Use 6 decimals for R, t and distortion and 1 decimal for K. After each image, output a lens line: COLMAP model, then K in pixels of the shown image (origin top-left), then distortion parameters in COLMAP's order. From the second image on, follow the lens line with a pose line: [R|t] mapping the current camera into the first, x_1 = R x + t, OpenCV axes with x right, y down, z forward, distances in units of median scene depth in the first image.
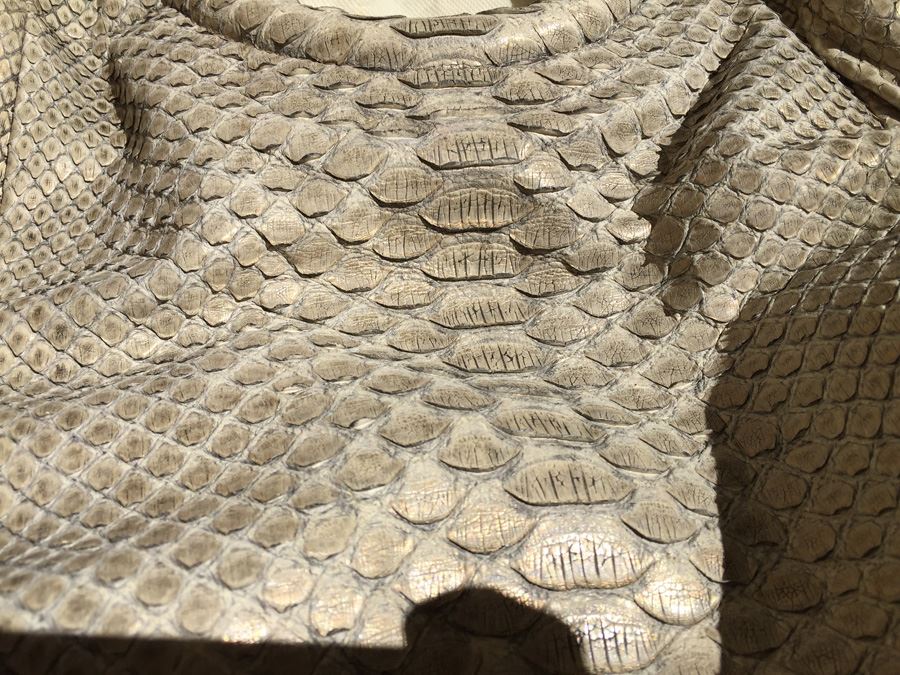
lens RADIAL K [[768.0, 0, 455.5], [0, 768.0, 305.0], [0, 0, 1]] dist [0.113492, -0.221544]
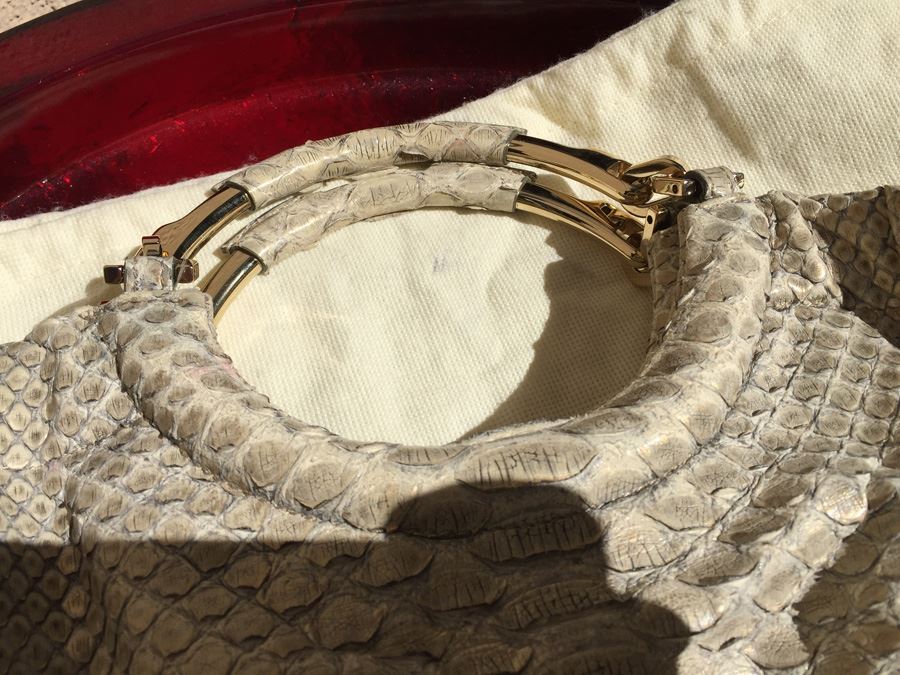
lens RADIAL K [[758.3, 0, 454.7], [0, 758.3, 338.2], [0, 0, 1]] dist [0.161392, -0.292695]
pose [[0.998228, -0.033624, 0.049087, -0.121092], [0.032989, 0.999362, 0.013693, -0.522185], [-0.049517, -0.012049, 0.998701, 0.276815]]
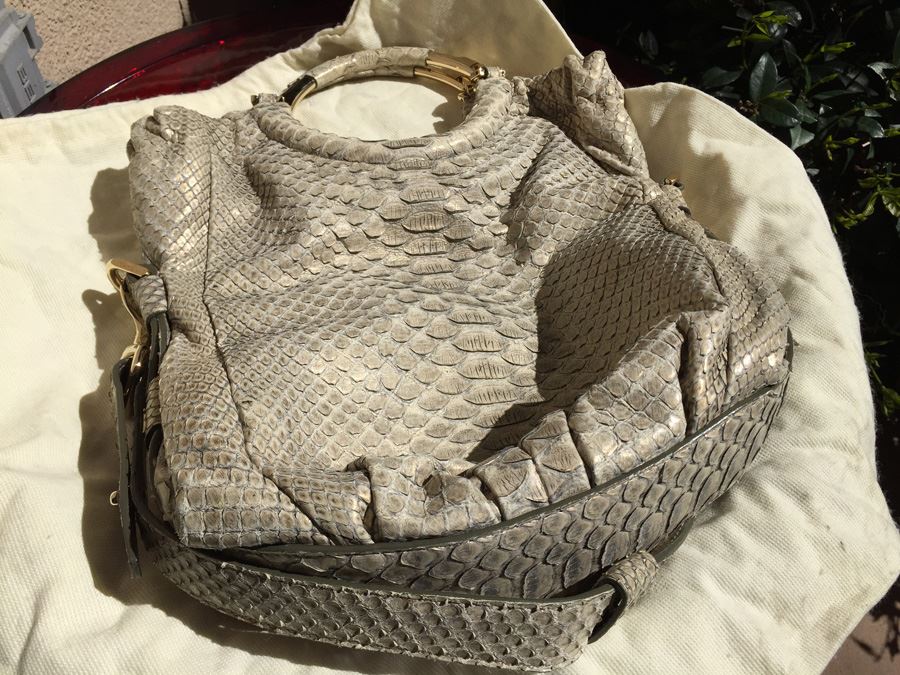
lens RADIAL K [[768.0, 0, 455.5], [0, 768.0, 305.0], [0, 0, 1]] dist [0.113492, -0.221544]
pose [[0.994953, -0.060483, 0.080068, -0.082384], [0.071715, 0.986710, -0.145807, 0.432792], [-0.070185, 0.150813, 0.986068, -1.124956]]
